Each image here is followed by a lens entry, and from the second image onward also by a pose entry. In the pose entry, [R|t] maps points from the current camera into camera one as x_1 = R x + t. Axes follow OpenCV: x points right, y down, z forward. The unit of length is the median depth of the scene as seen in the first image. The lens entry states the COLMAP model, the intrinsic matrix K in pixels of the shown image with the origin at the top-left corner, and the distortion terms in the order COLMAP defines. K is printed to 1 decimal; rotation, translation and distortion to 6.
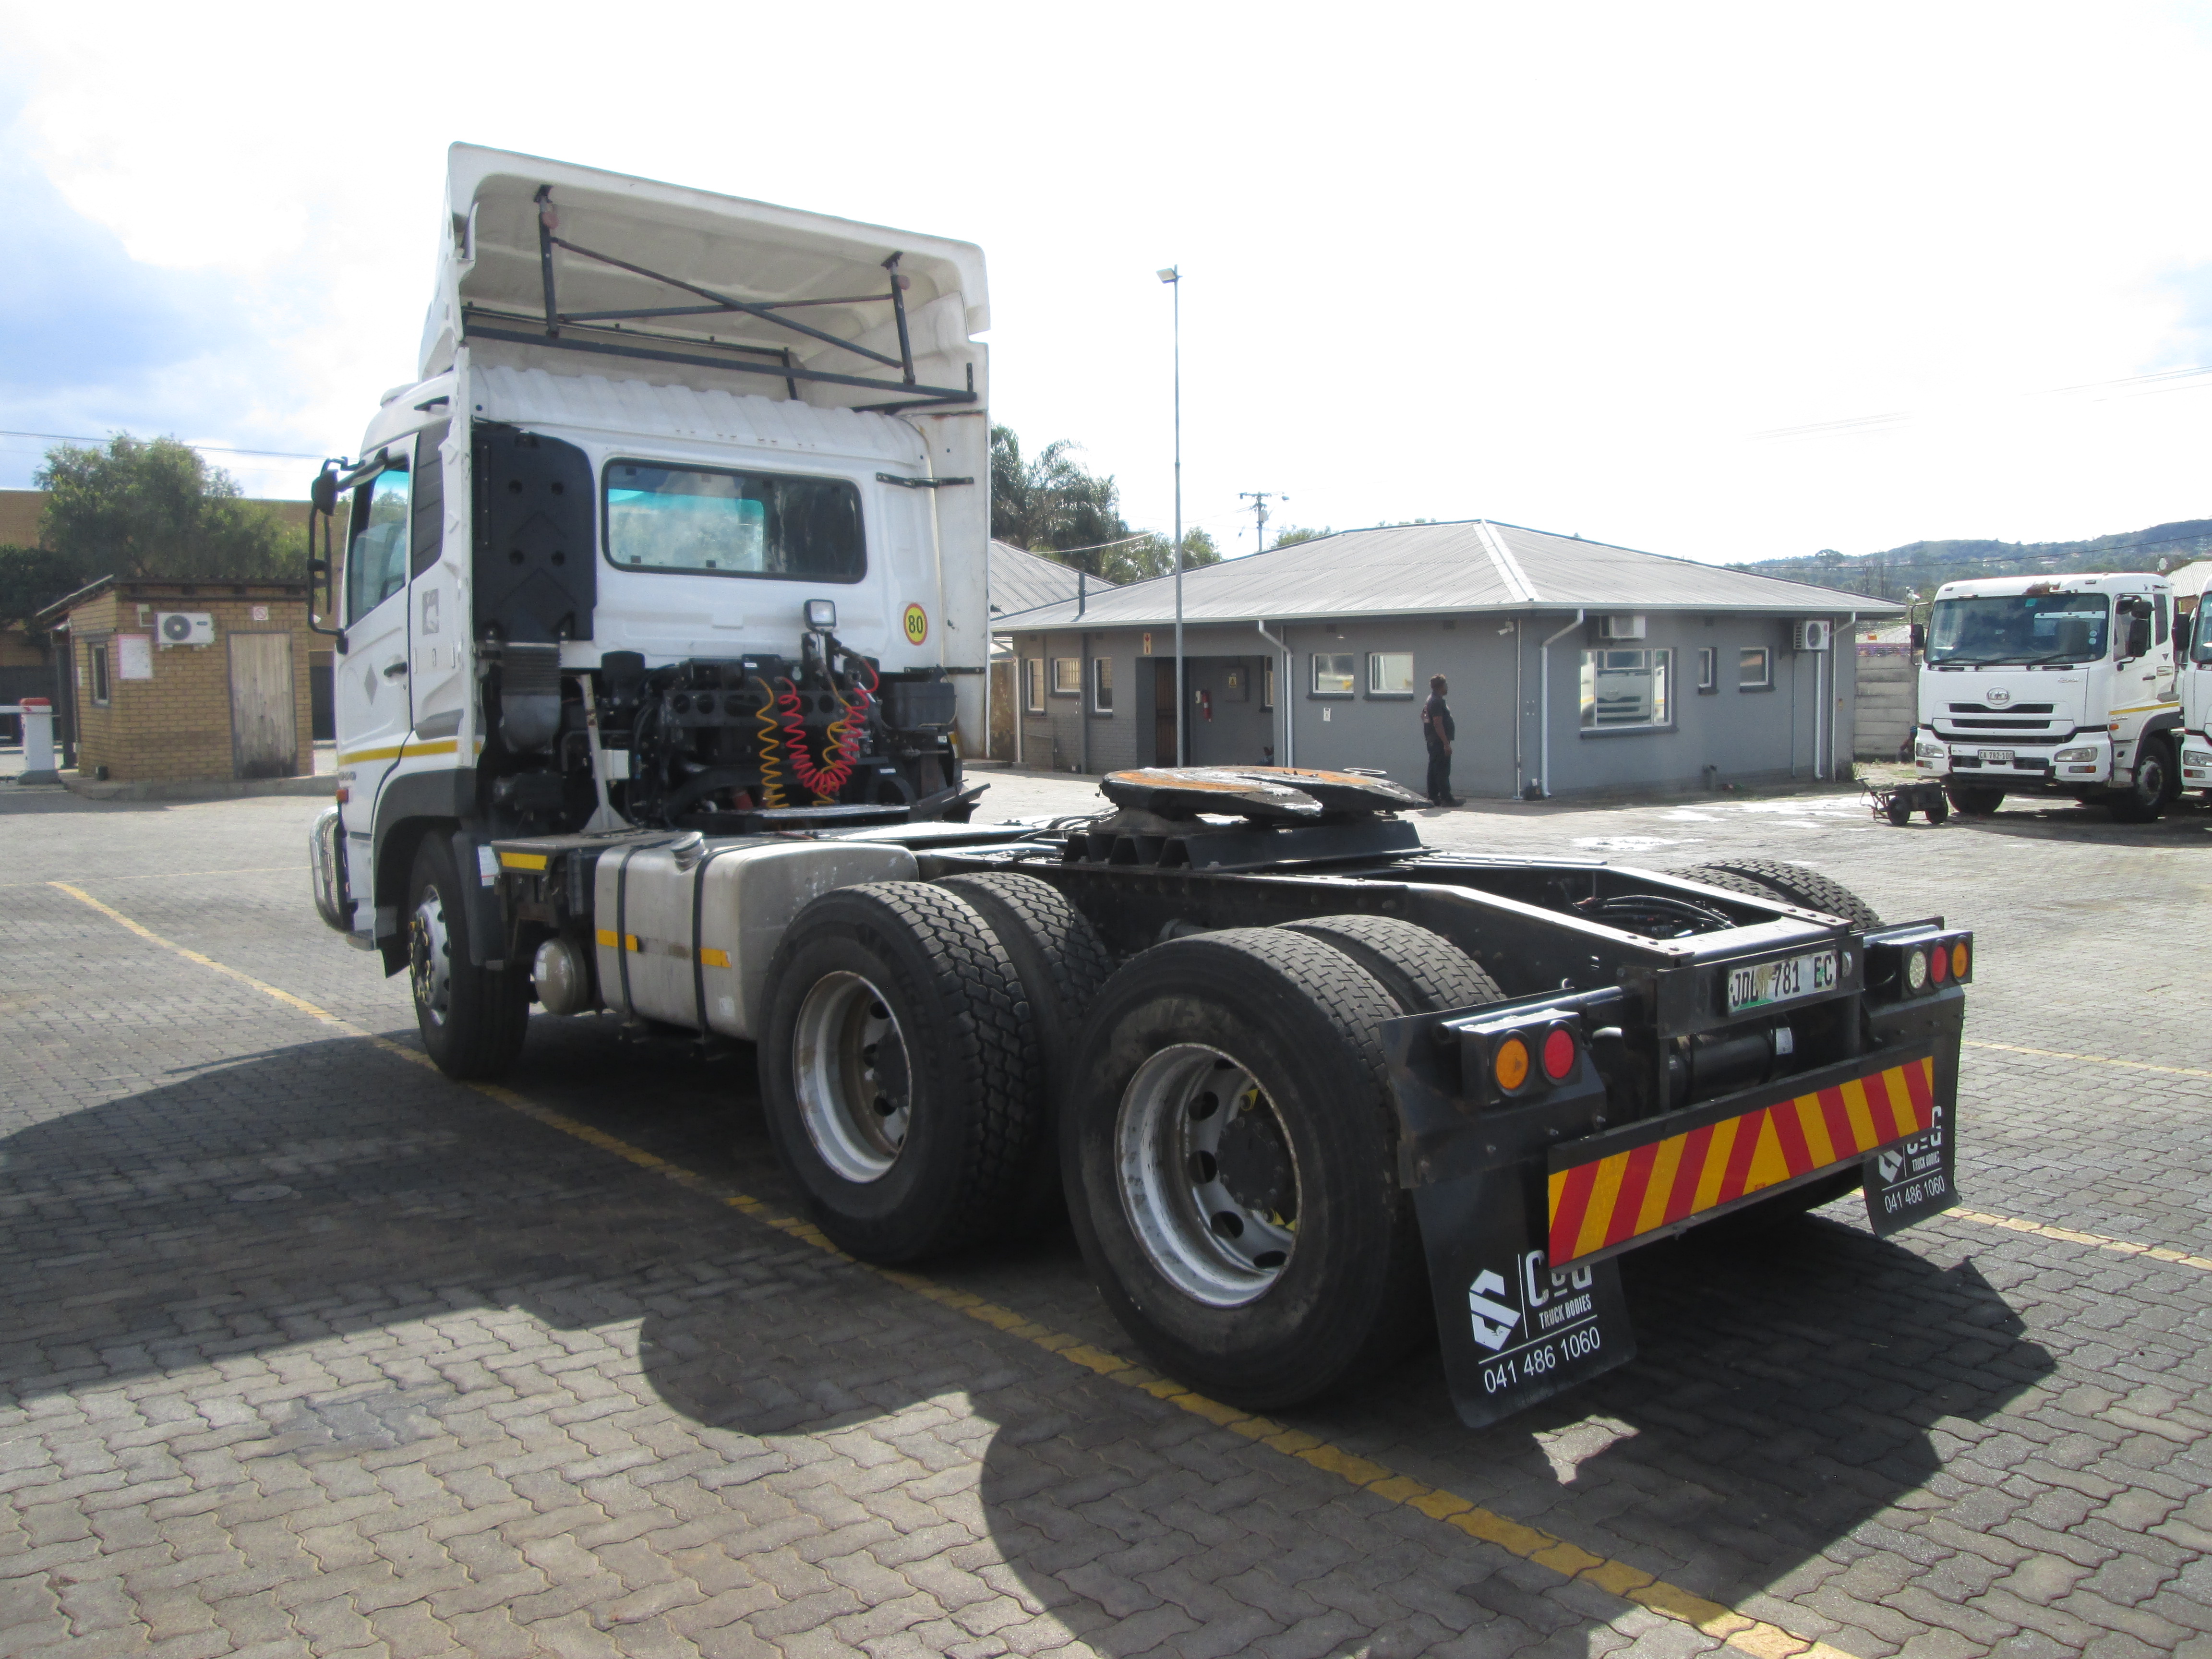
lens RADIAL K [[1784.9, 0, 1103.1], [0, 1784.9, 780.3], [0, 0, 1]] dist [-0.035143, 0.016910]
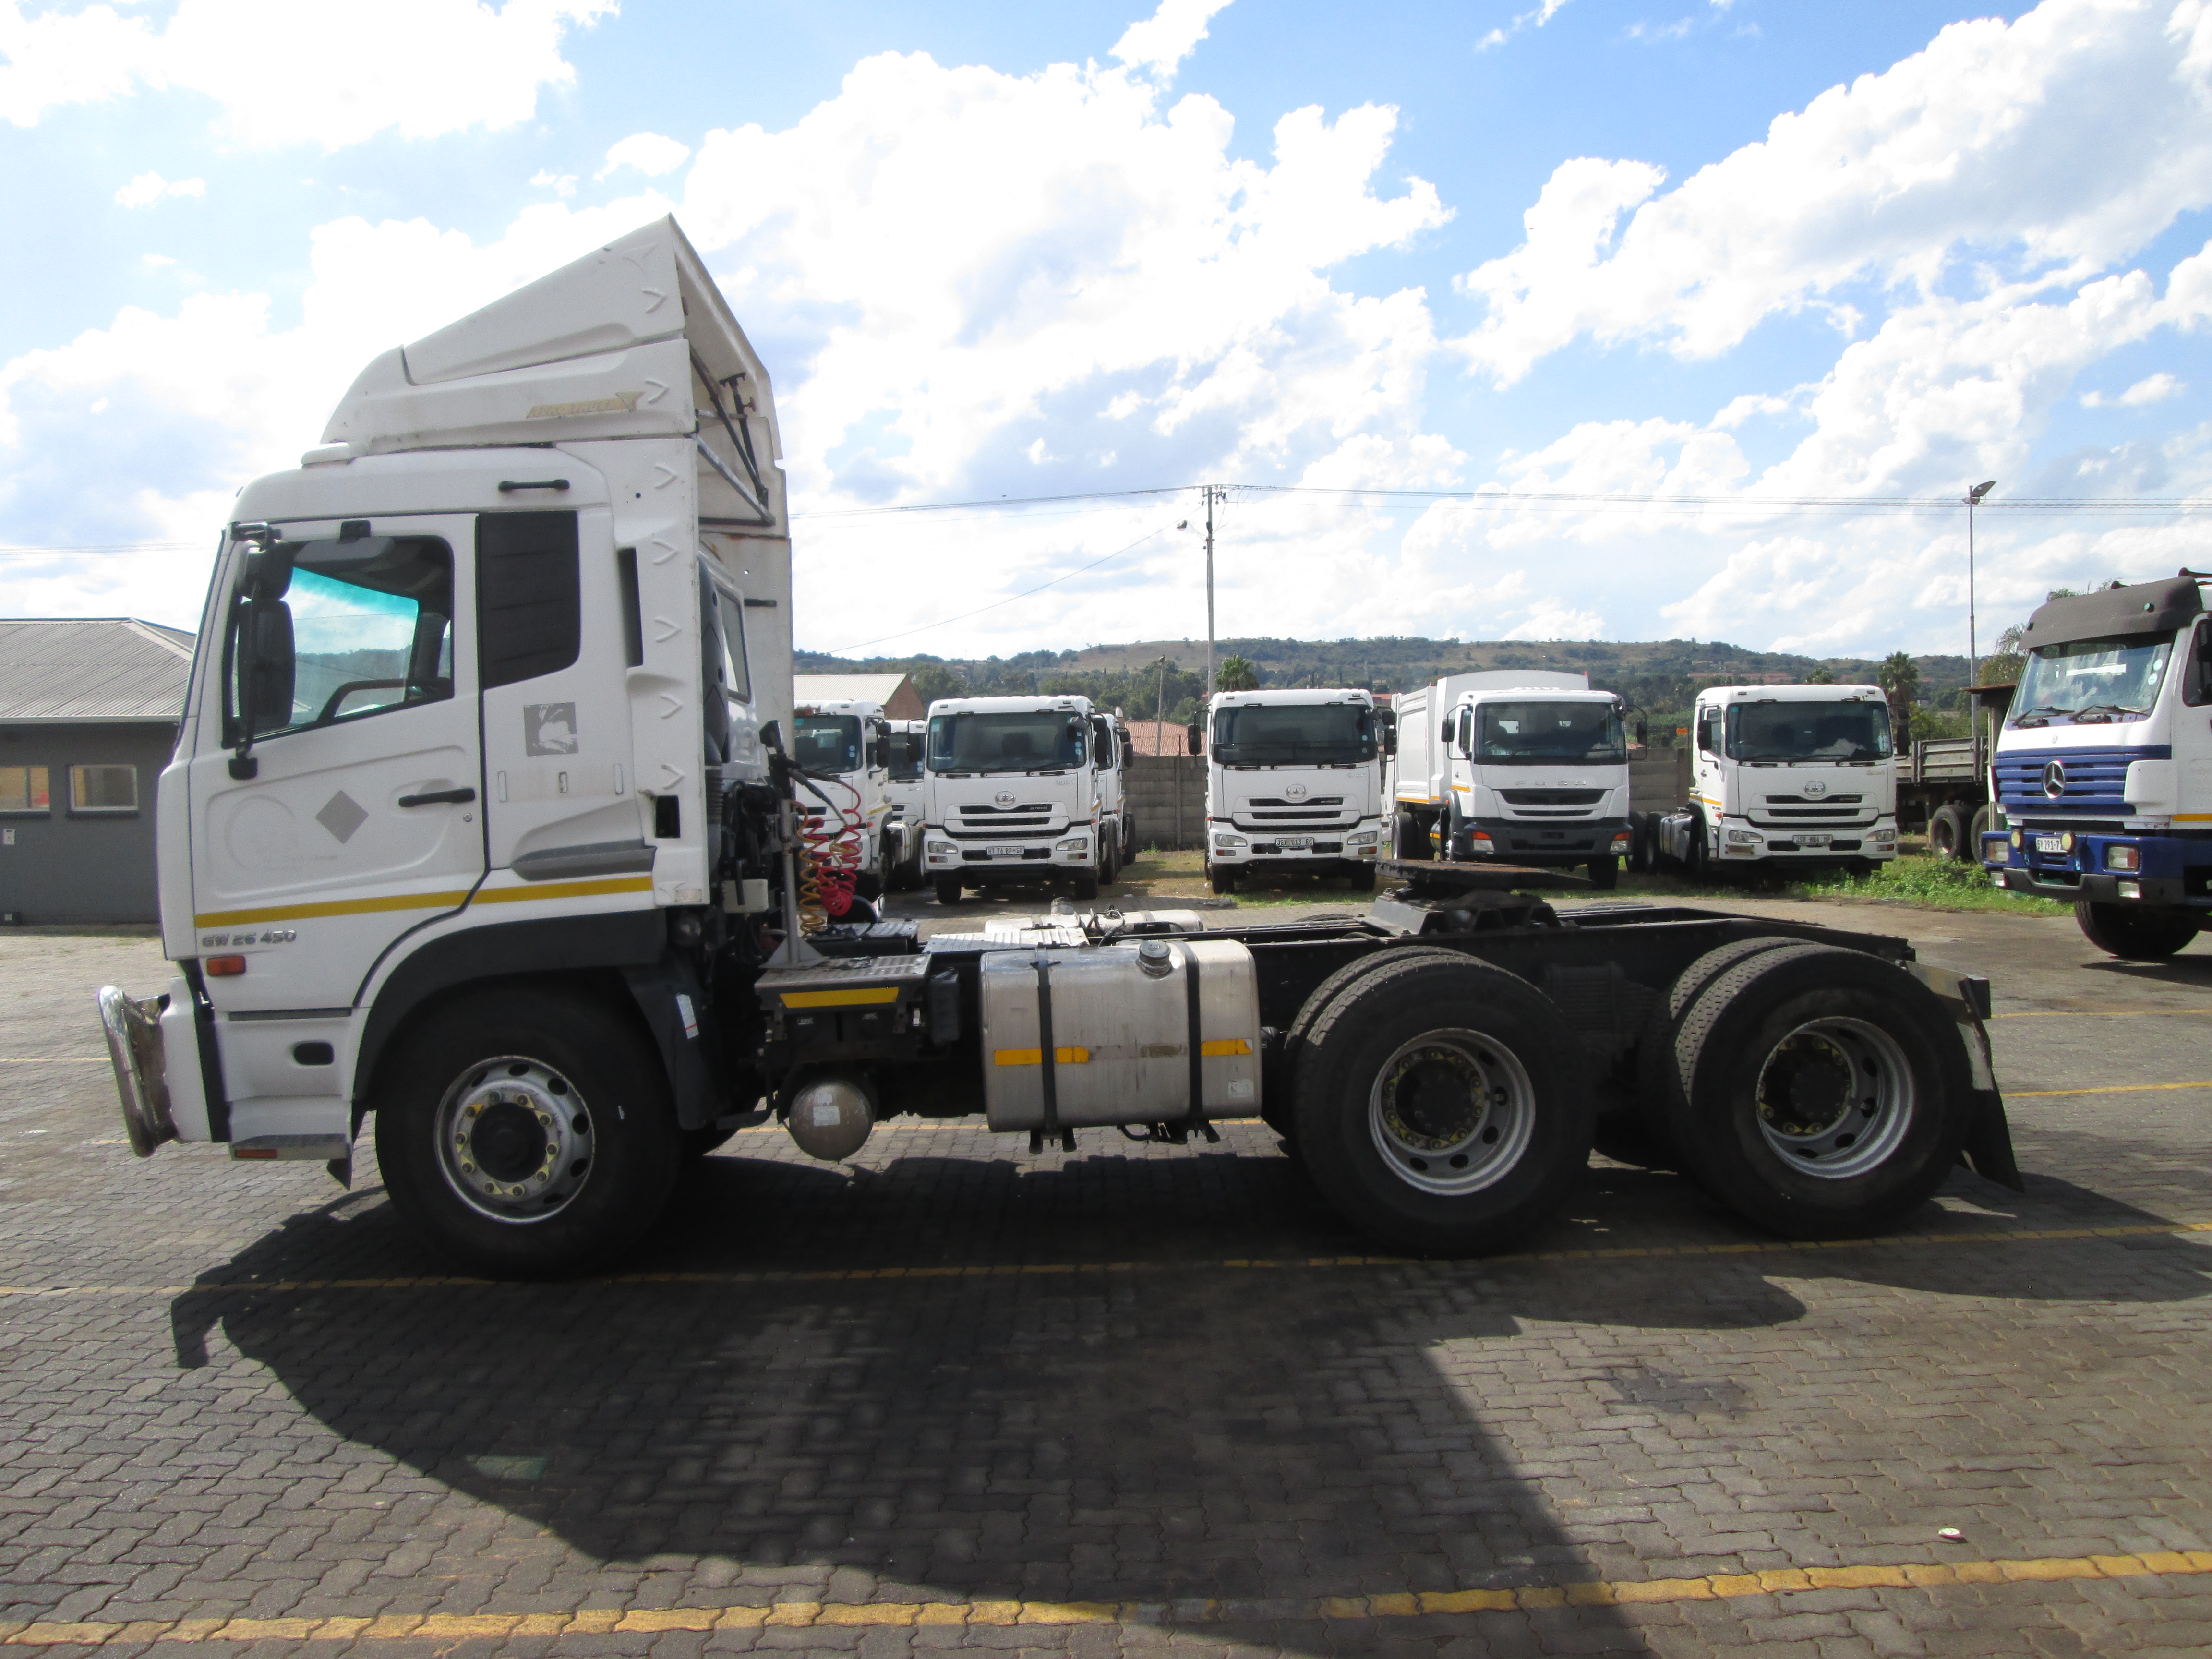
lens RADIAL K [[1784.9, 0, 1103.1], [0, 1784.9, 780.3], [0, 0, 1]] dist [-0.035143, 0.016910]
pose [[0.621493, -0.006514, 0.783393, -1.345211], [0.054158, 0.997930, -0.034667, -0.040054], [-0.781546, 0.063972, 0.620559, 0.414902]]
